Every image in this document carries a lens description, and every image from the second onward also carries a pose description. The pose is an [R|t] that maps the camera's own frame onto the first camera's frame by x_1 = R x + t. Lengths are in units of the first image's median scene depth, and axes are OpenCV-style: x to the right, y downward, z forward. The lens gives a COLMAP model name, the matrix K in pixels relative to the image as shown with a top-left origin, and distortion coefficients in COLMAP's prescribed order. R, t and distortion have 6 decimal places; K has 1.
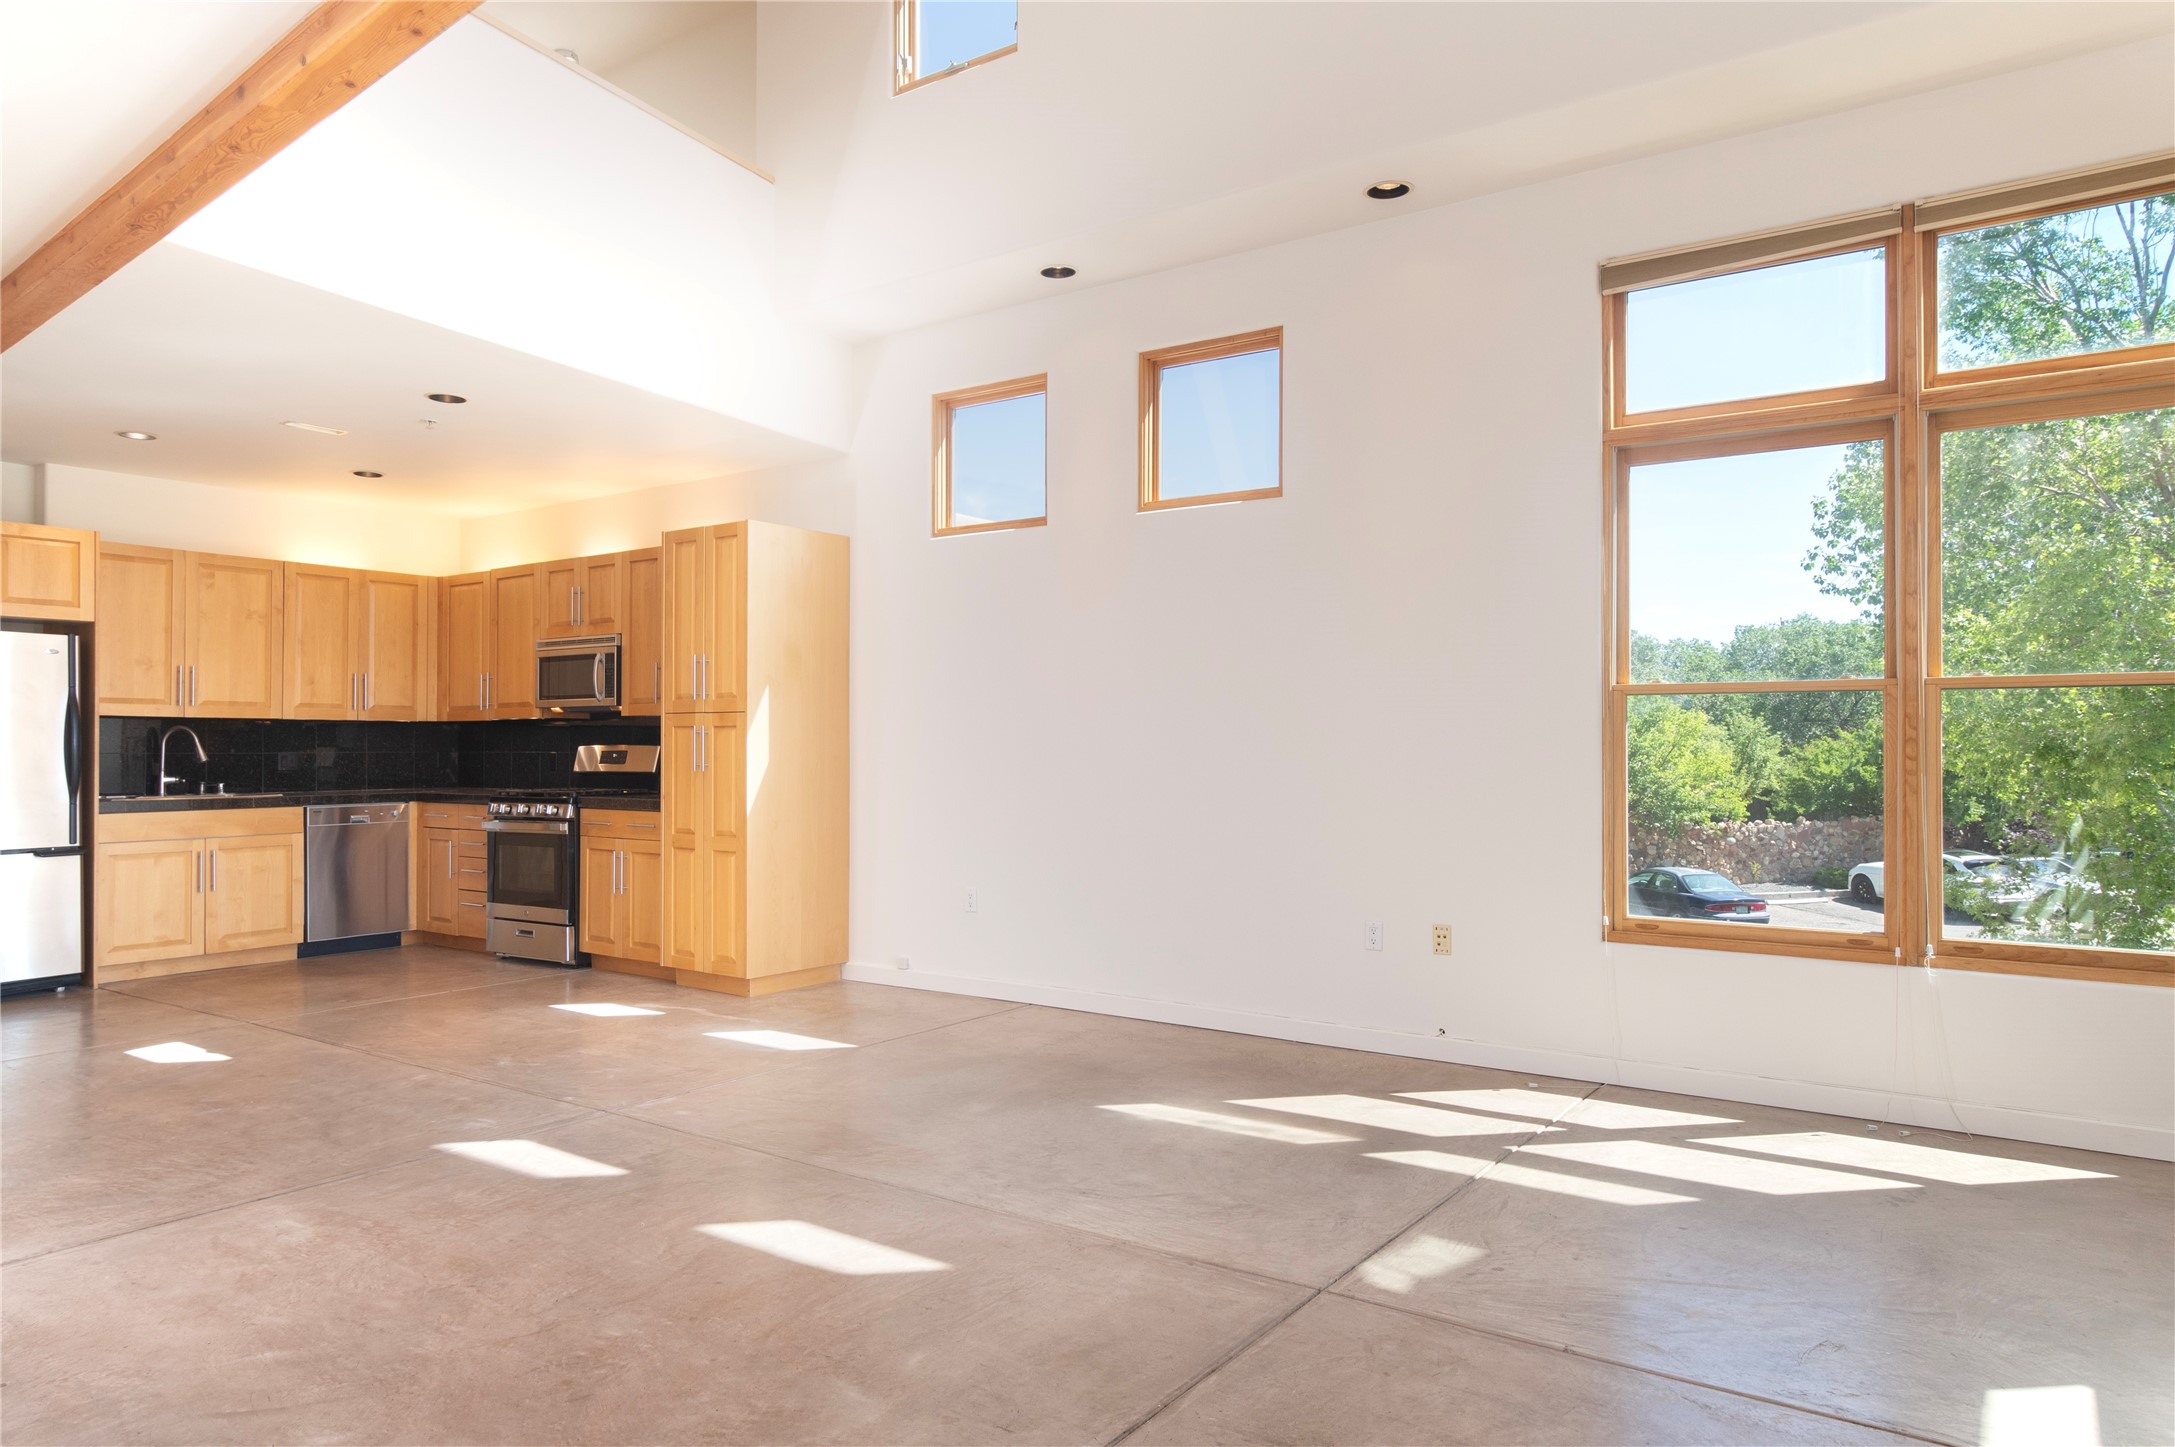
lens RADIAL K [[1358.5, 0, 1080.2], [0, 1358.5, 734.3], [0, 0, 1]] dist [-0.001713, 0.000814]
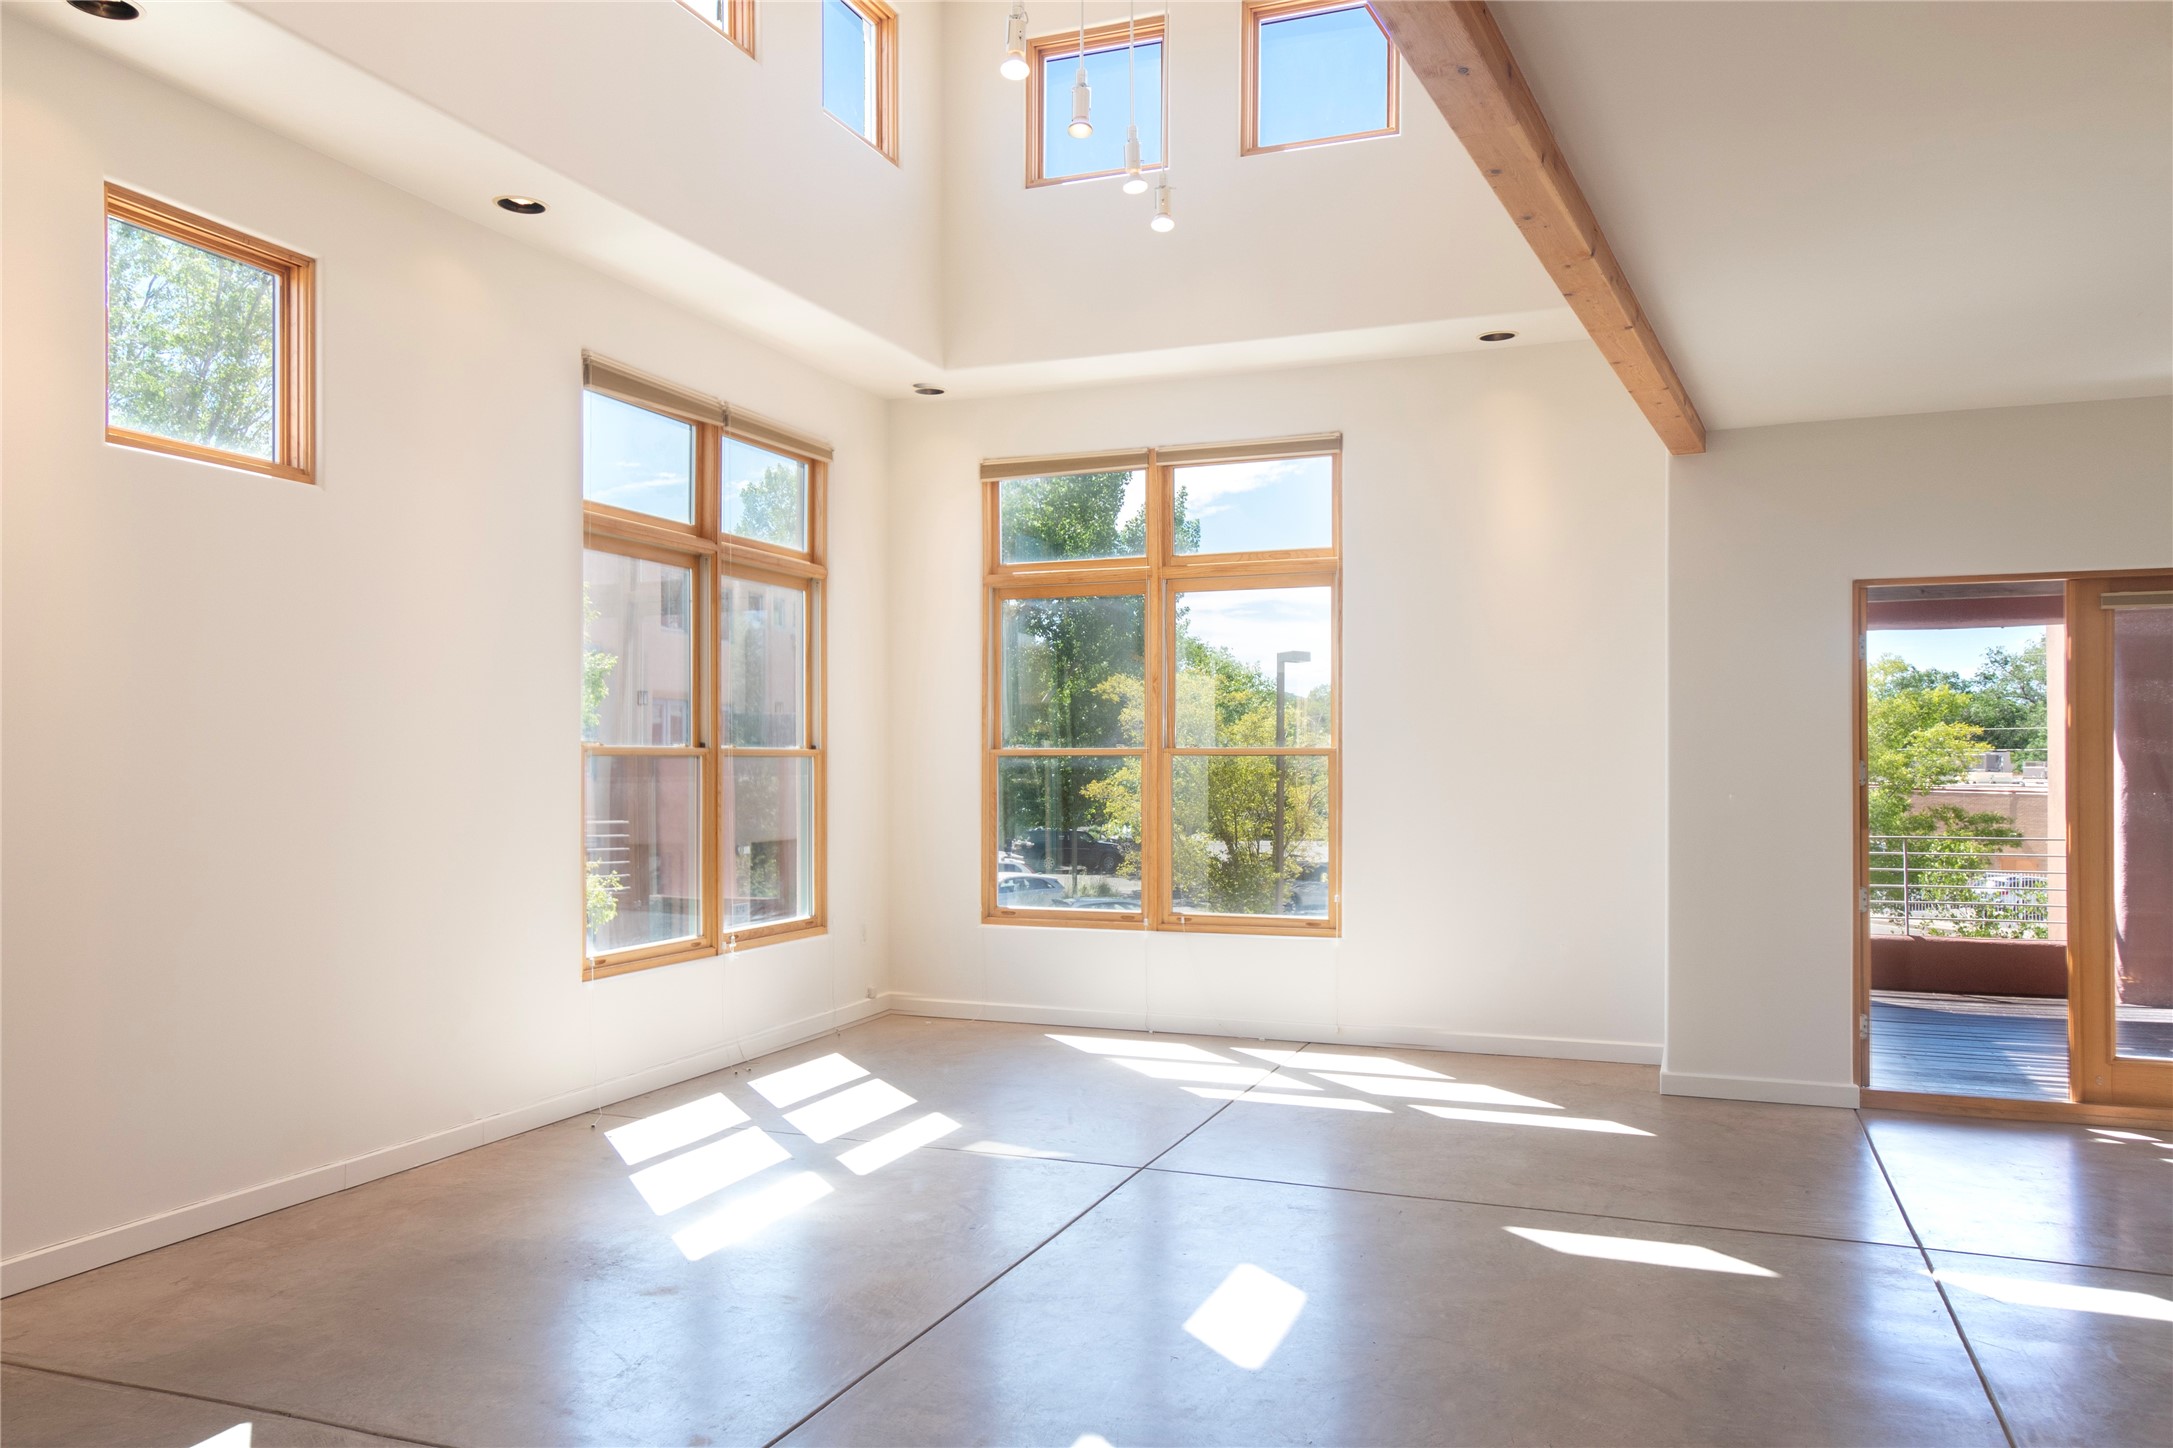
lens RADIAL K [[1598.1, 0, 1050.1], [0, 1598.1, 749.0], [0, 0, 1]] dist [0.002592, -0.005003]
pose [[-0.224458, 0.005574, 0.974468, -0.630627], [-0.008458, 0.999935, -0.007668, -0.018221], [-0.974447, -0.009963, -0.224396, 0.618535]]
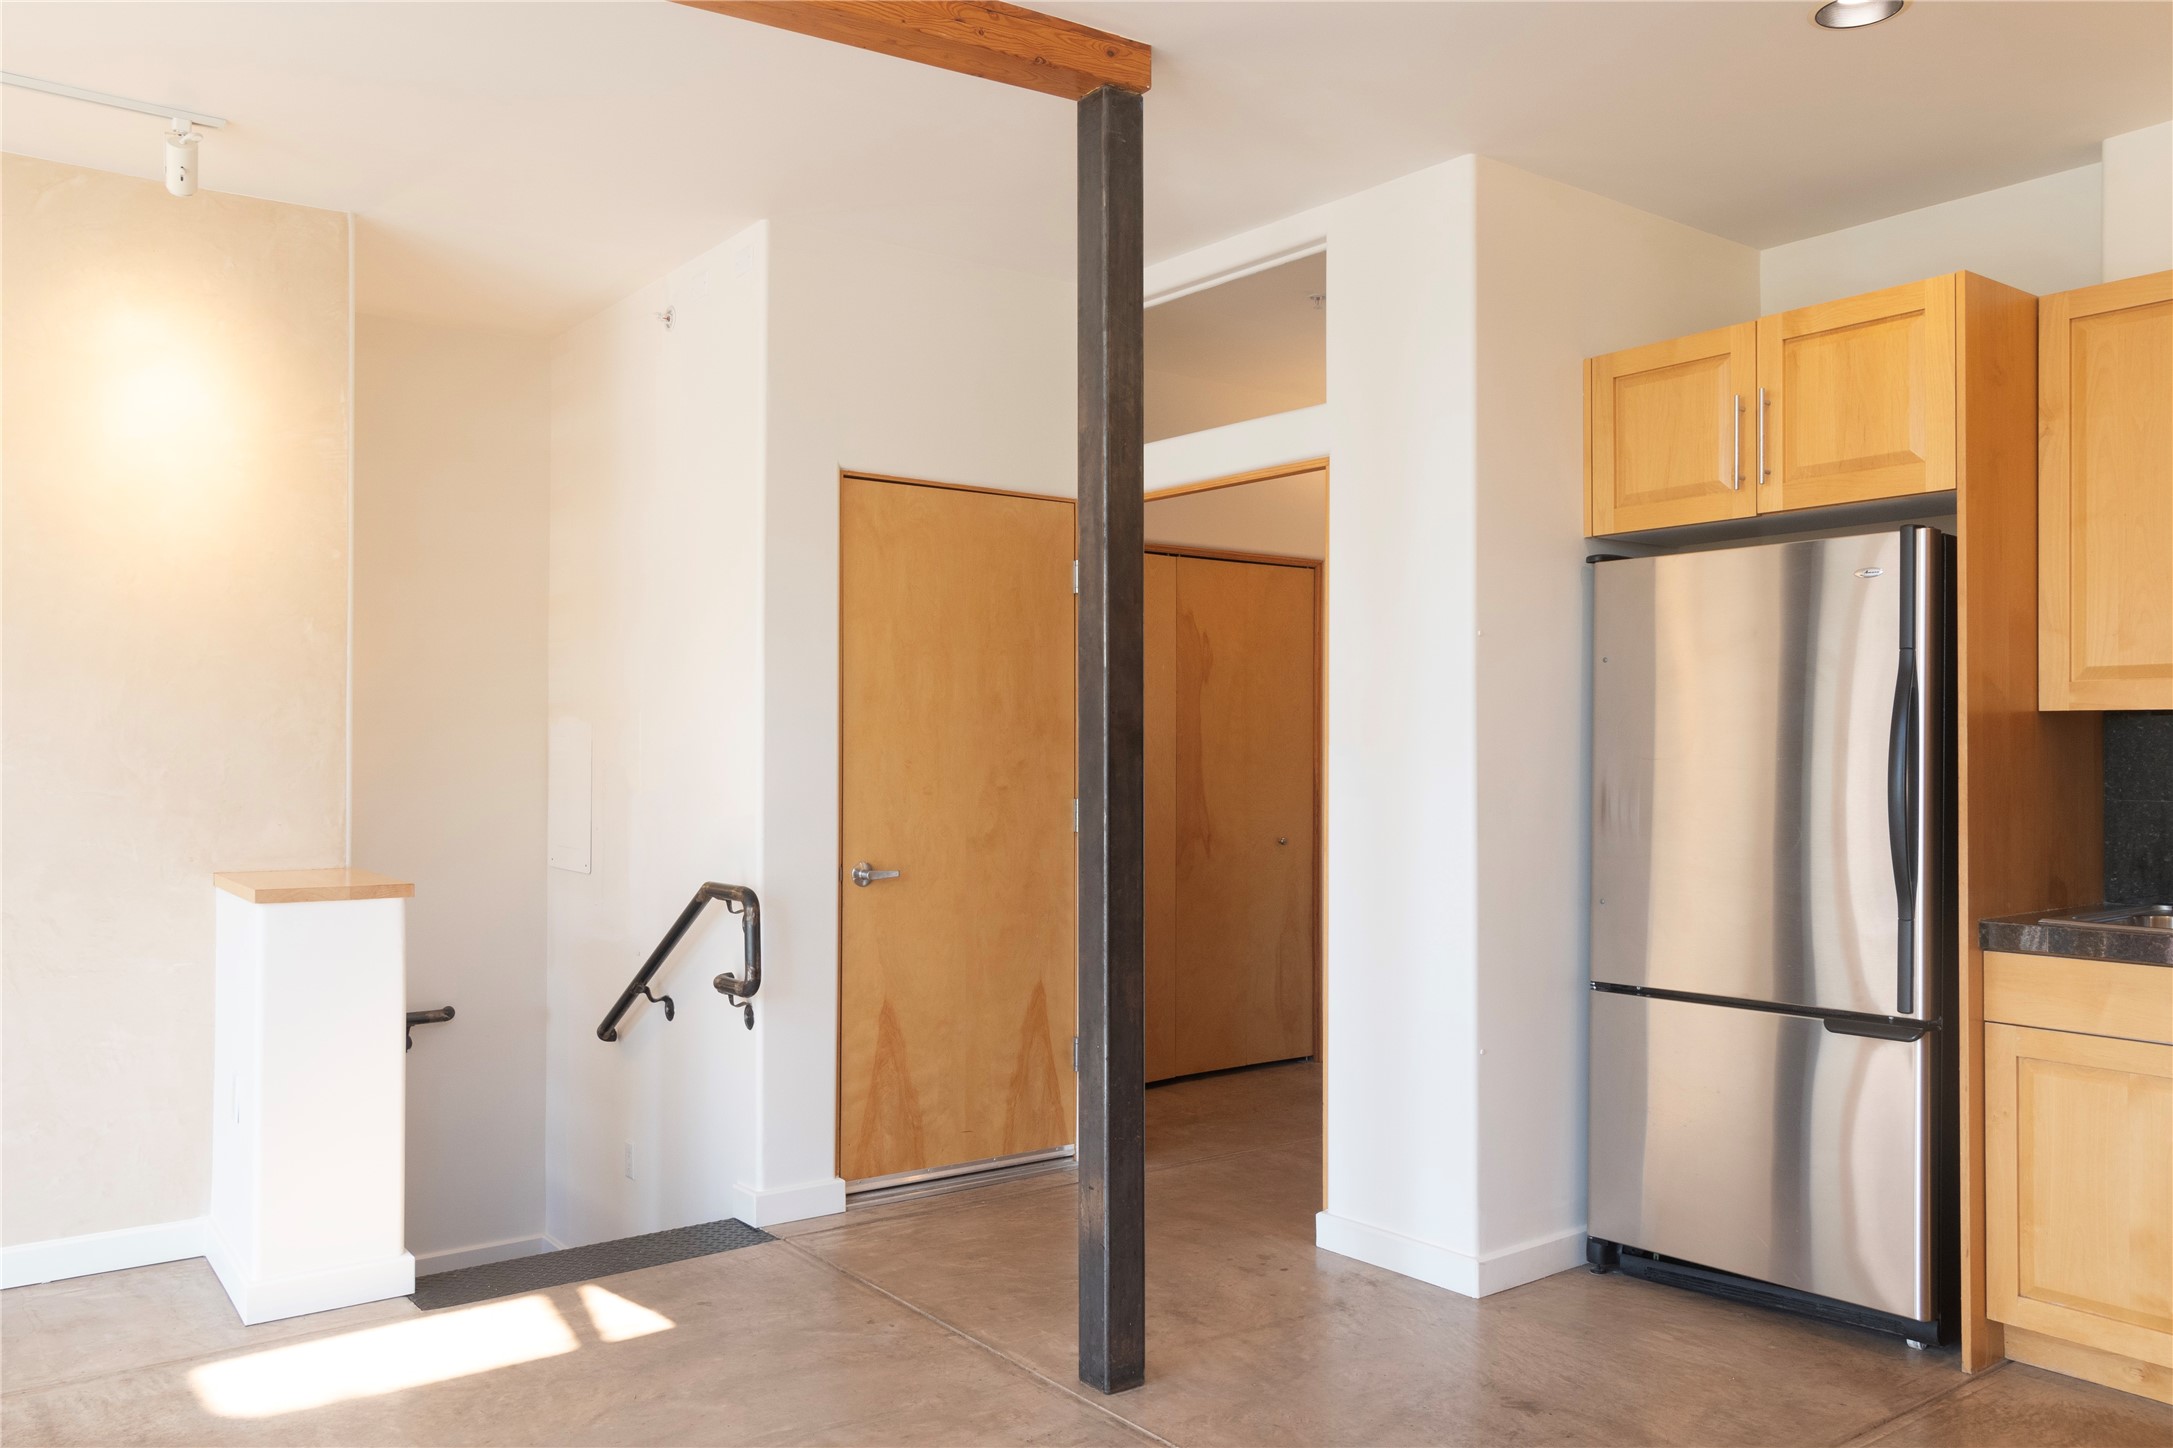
lens RADIAL K [[1648.3, 0, 1077.1], [0, 1648.3, 733.3], [0, 0, 1]] dist [0.000343, 0.006806]
pose [[-0.312493, -0.012760, -0.949834, -0.148206], [0.007672, 0.999843, -0.015955, -0.001485], [0.949889, -0.012273, -0.312346, 0.833092]]
